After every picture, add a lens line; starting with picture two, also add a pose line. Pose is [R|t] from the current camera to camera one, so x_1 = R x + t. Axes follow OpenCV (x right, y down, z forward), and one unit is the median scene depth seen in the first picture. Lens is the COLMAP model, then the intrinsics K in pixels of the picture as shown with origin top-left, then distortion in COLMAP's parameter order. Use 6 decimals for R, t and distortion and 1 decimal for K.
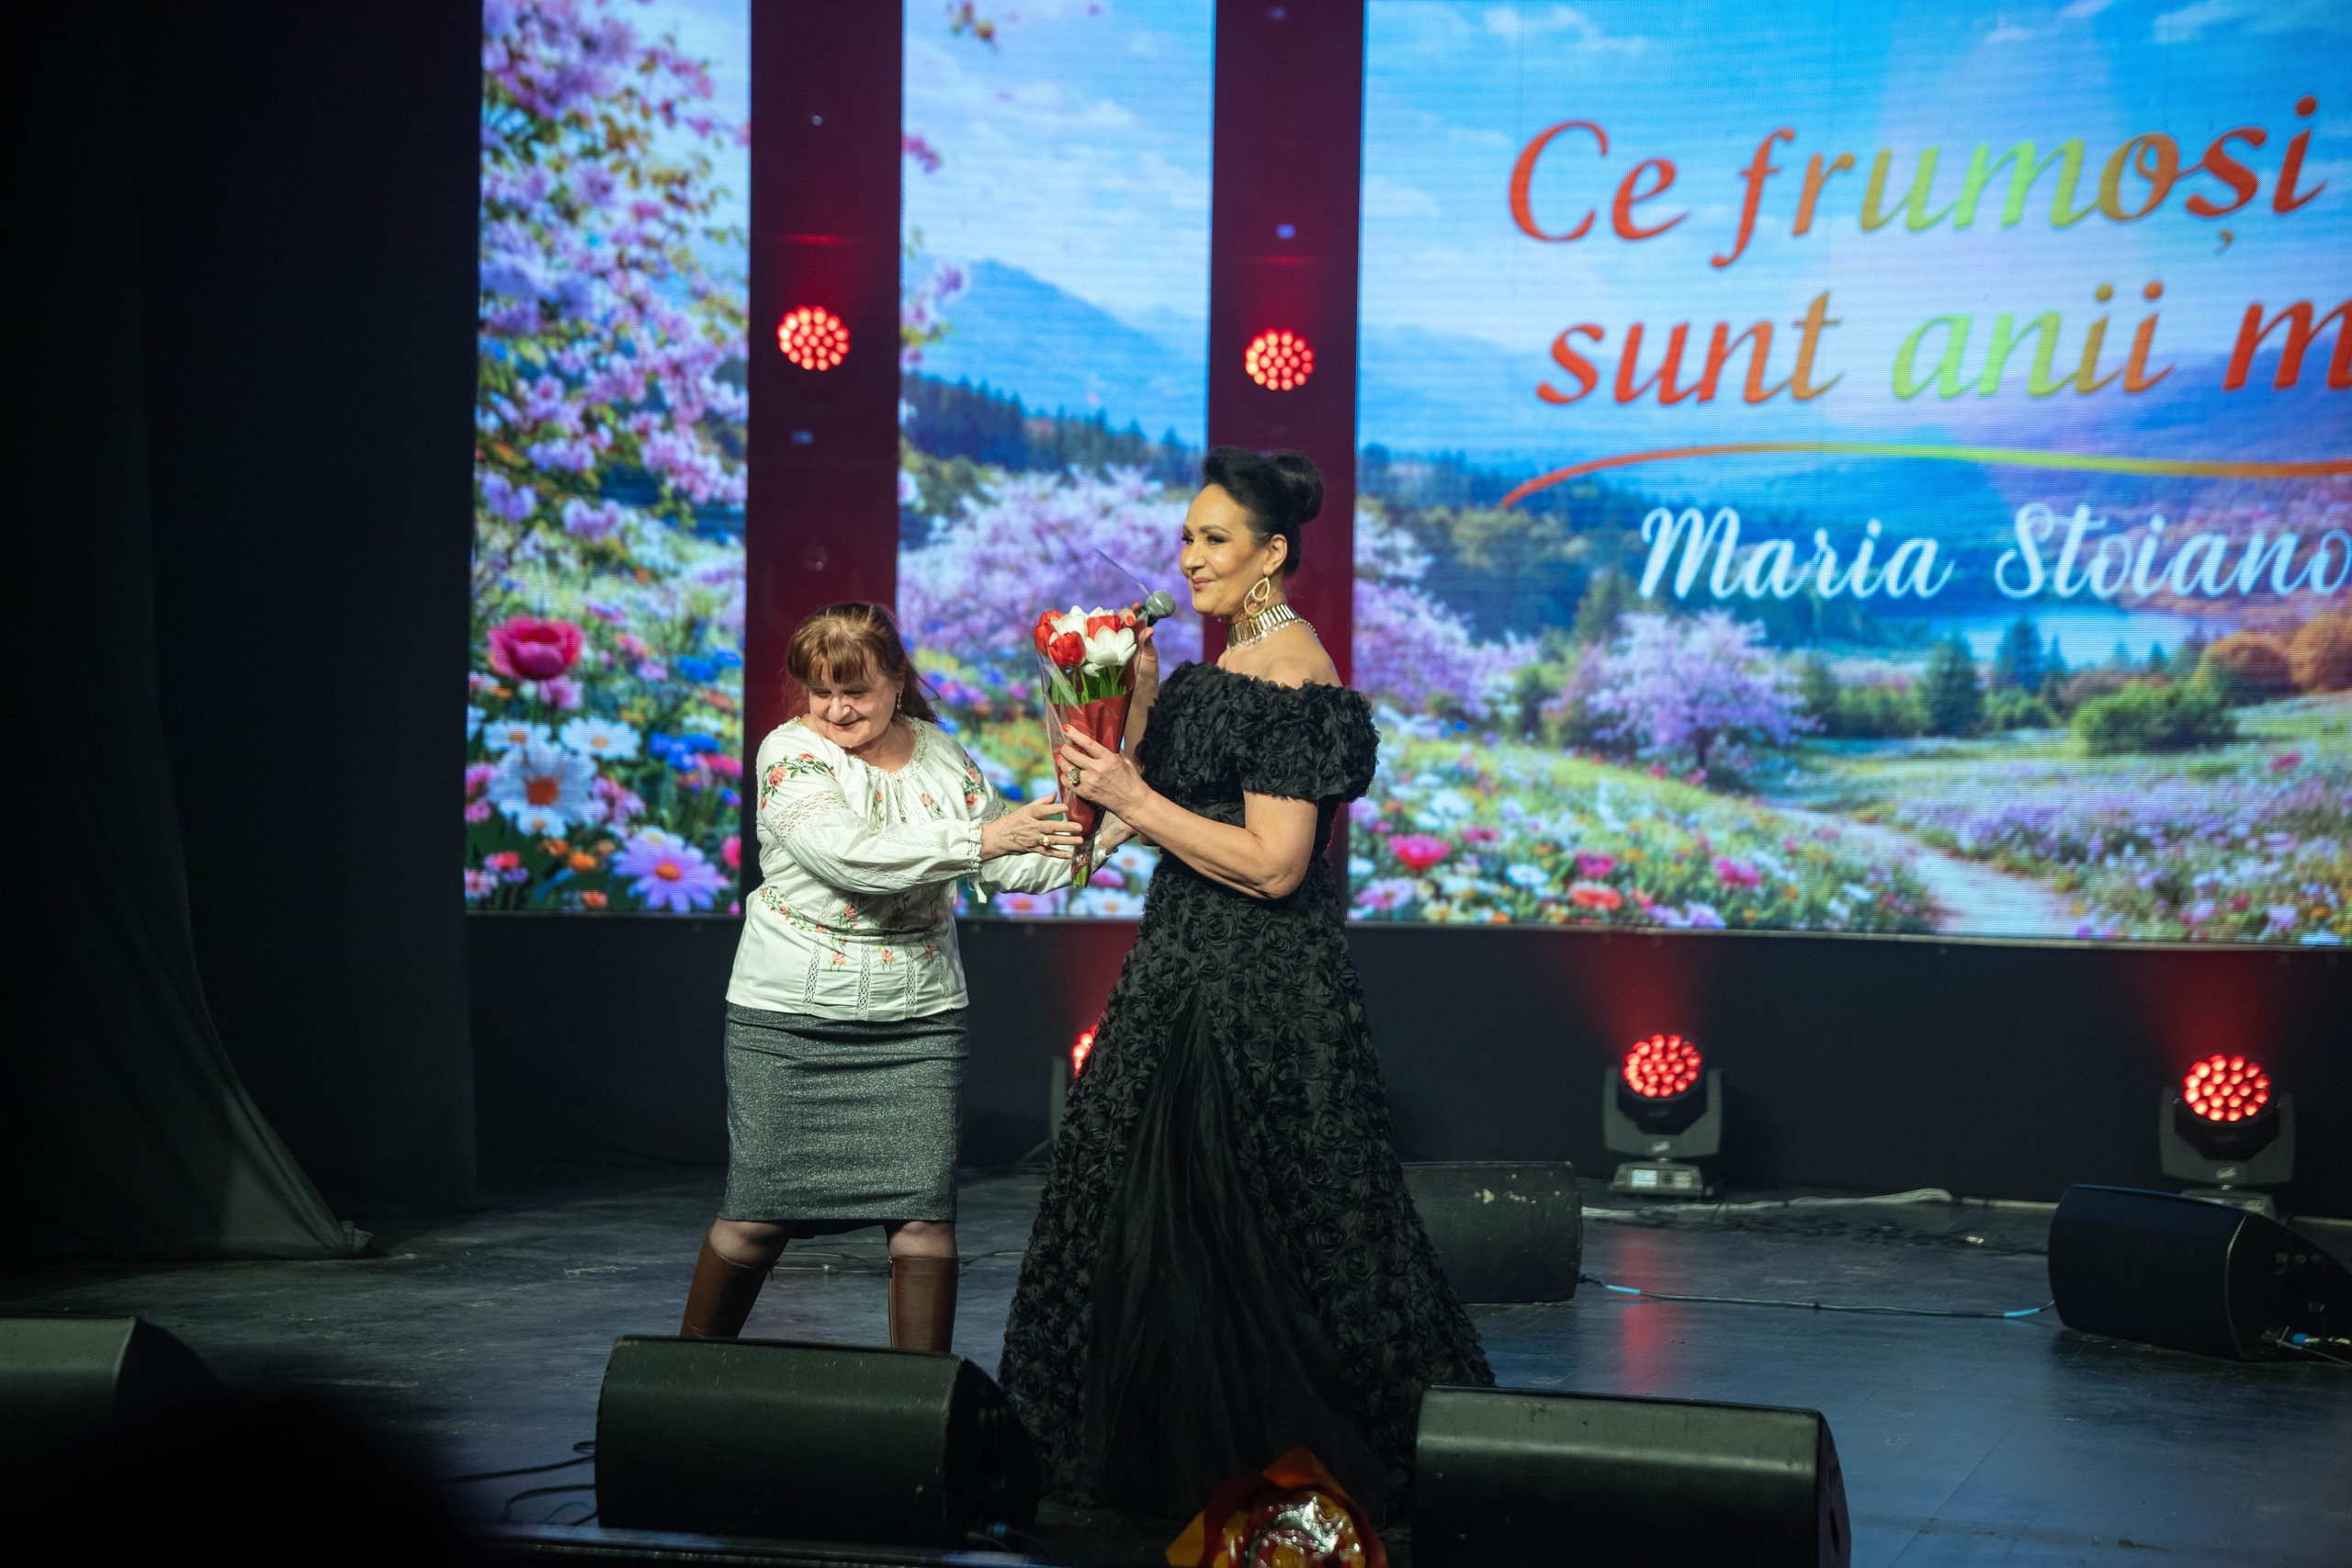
lens RADIAL K [[4554.5, 0, 1165.7], [0, 4554.5, 824.9], [0, 0, 1]] dist [0.563735, 0.000000]
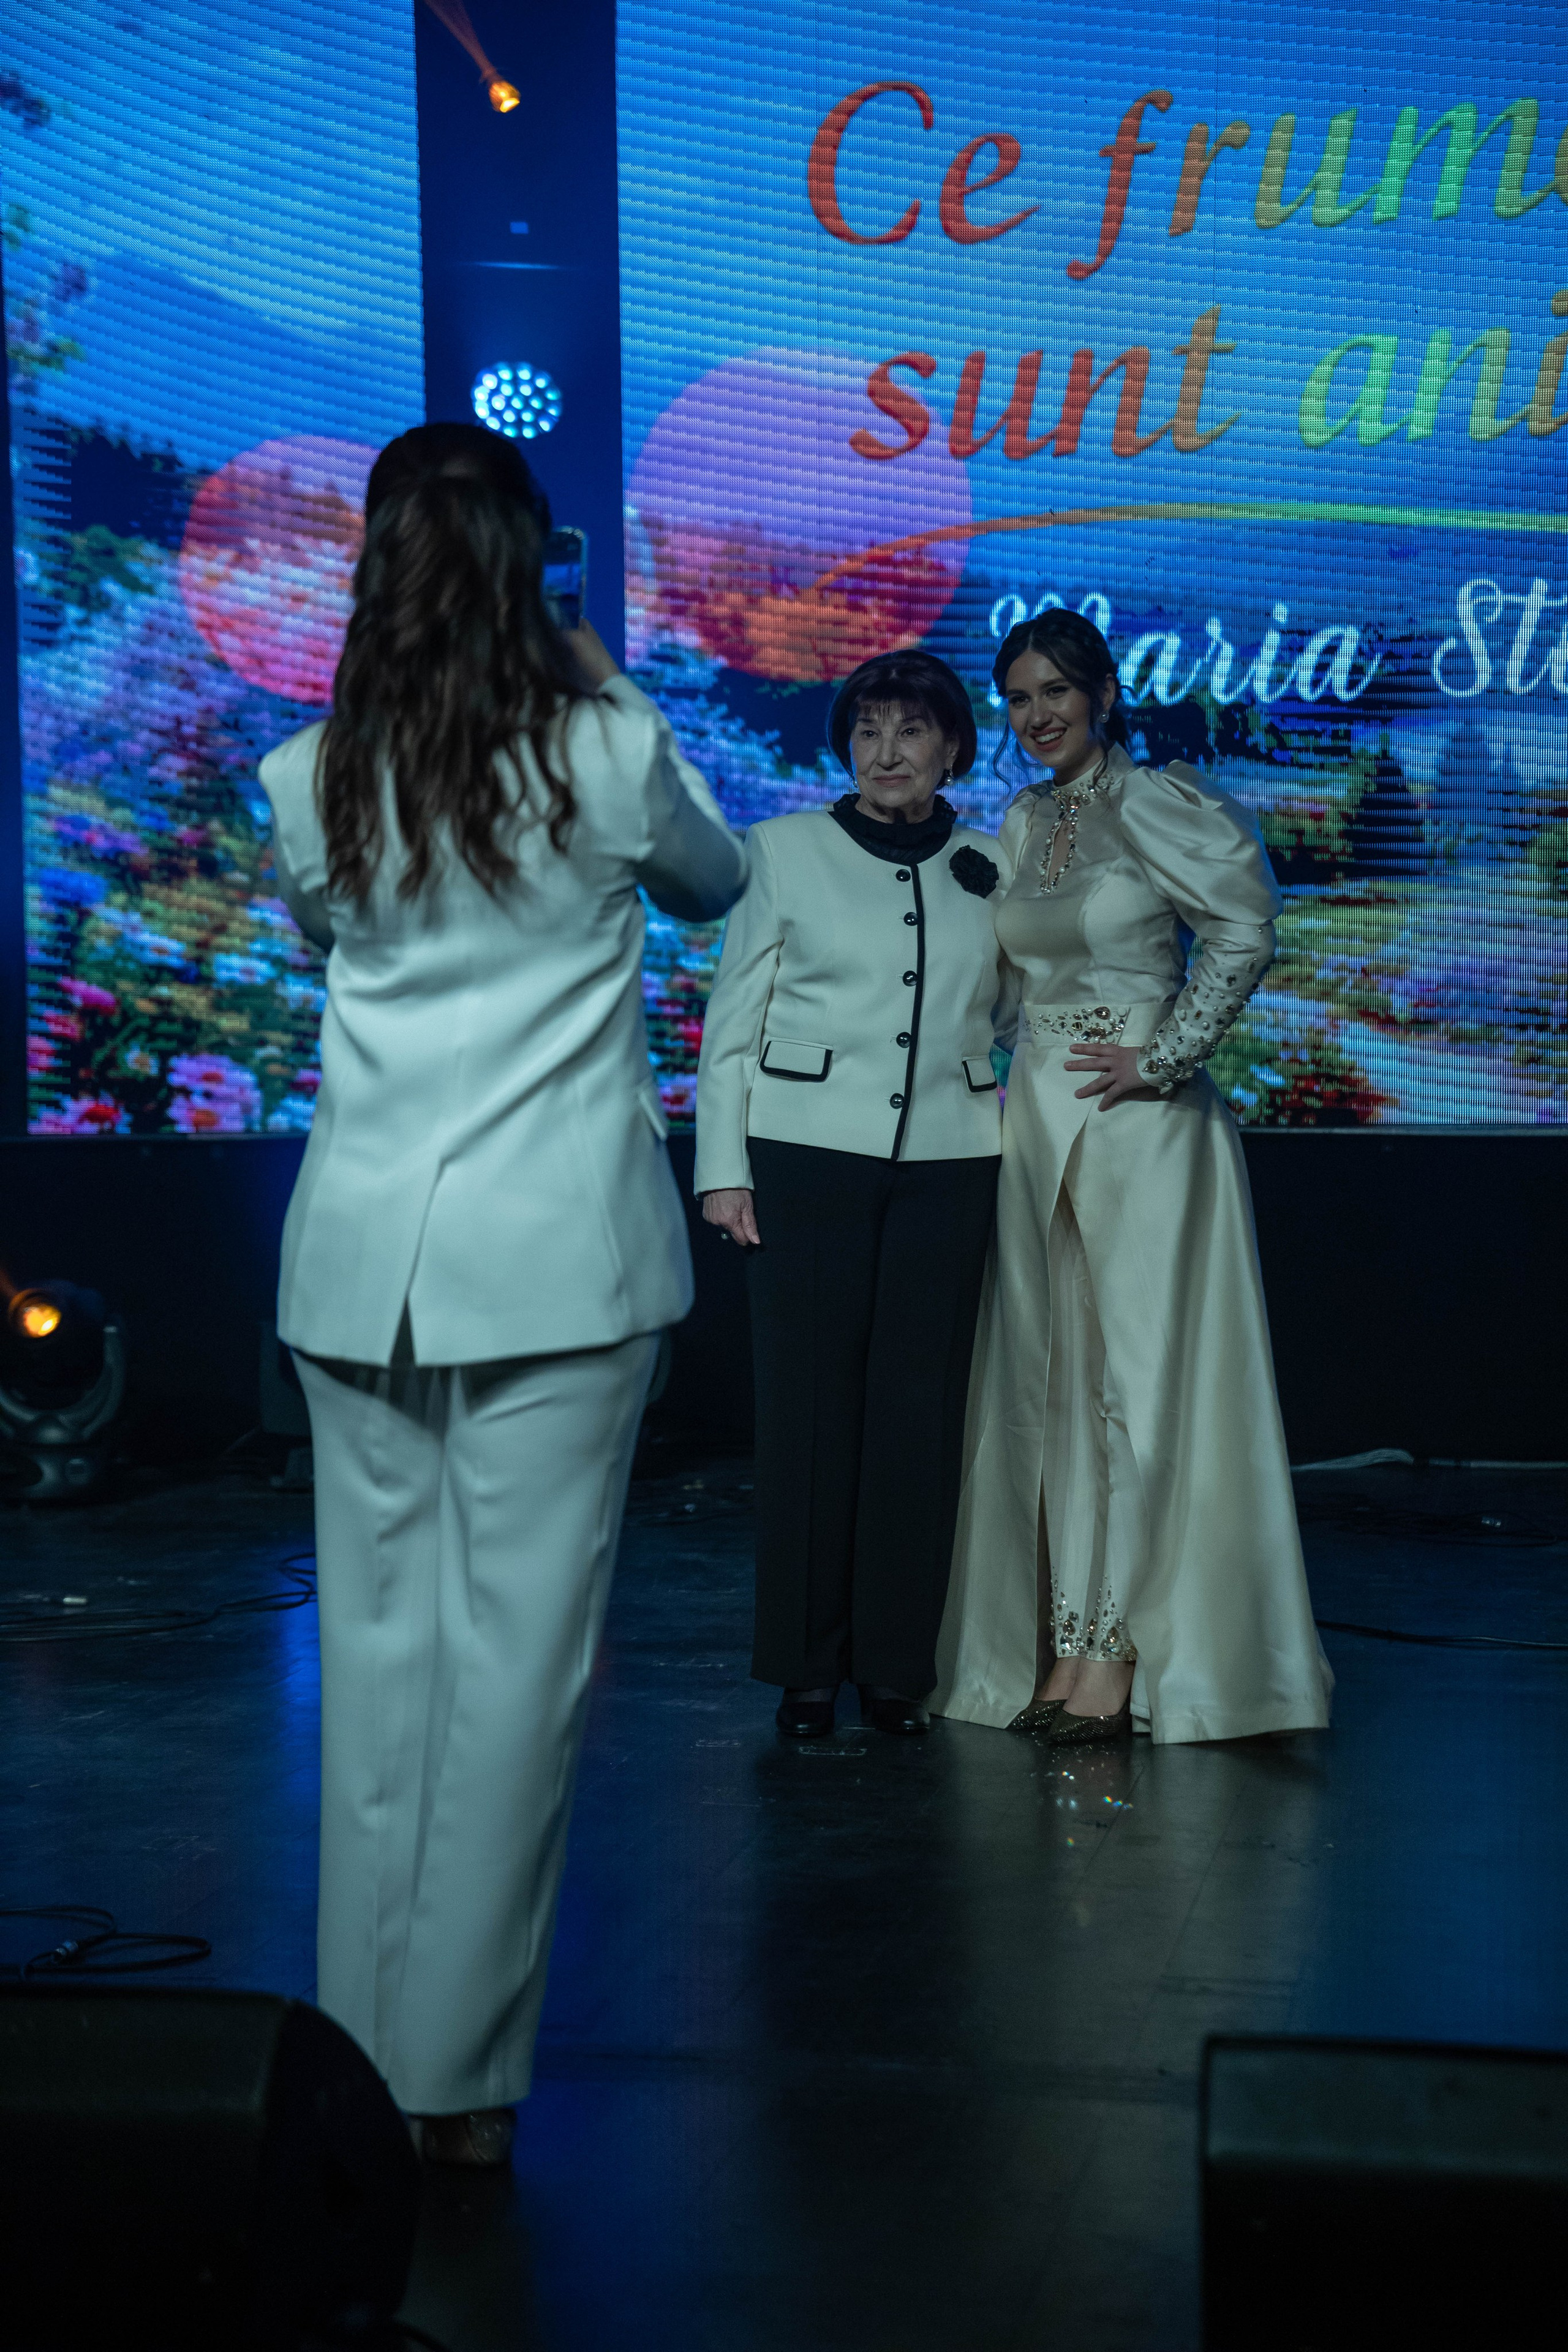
lens RADIAL K [[4545.2, 0, 817.8], [0, 4545.2, 1172.8], [0, 0, 1]] dist [0.568124, 0.000000]
pose [[0.992661, -0.026627, 0.117964, -0.020585], [0.022958, 0.999213, 0.032355, 0.003979], [-0.118733, -0.029409, 0.992491, 0.225553]]
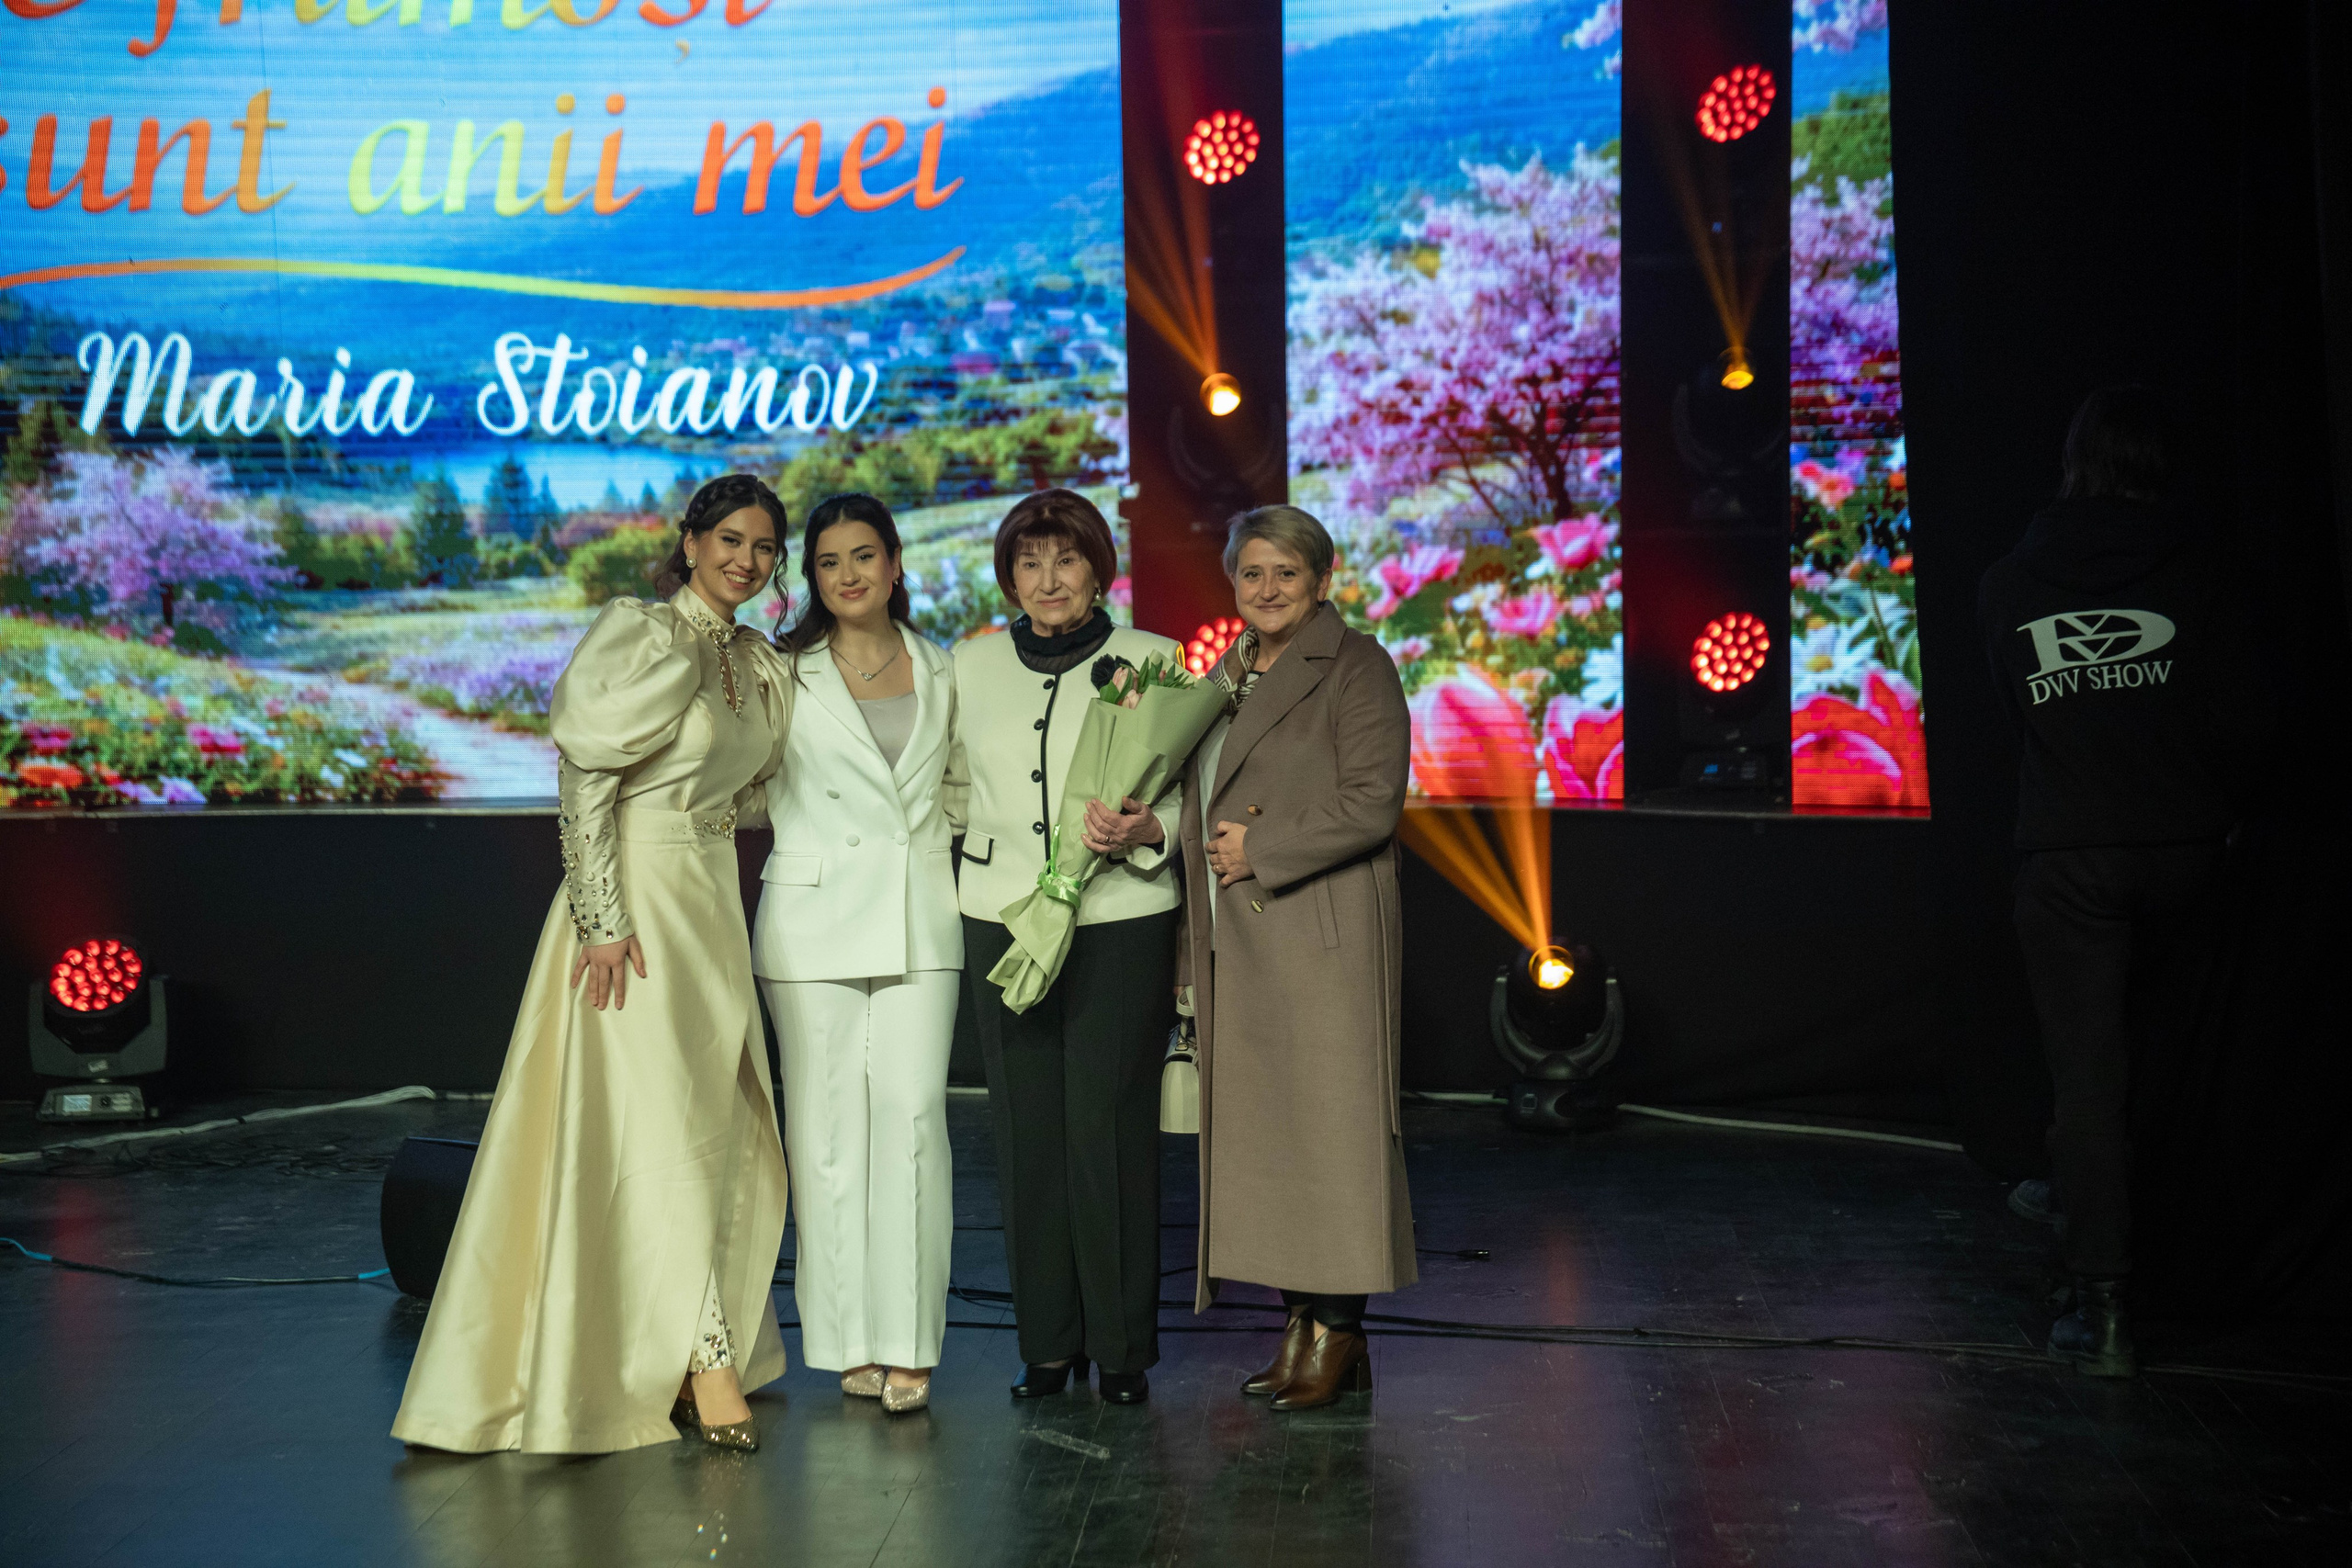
lens RADIAL K [[4554.5, 0, 1171.8], [0, 4554.5, 821.2], [0, 0, 1]] dist [0.563735, 0.000000]
pose [[0.972952, -0.049563, 0.225629, 0.100408], [0.035715, 0.997243, 0.065050, -0.027134], [-0.228231, -0.055232, 0.972039, 0.067468]]
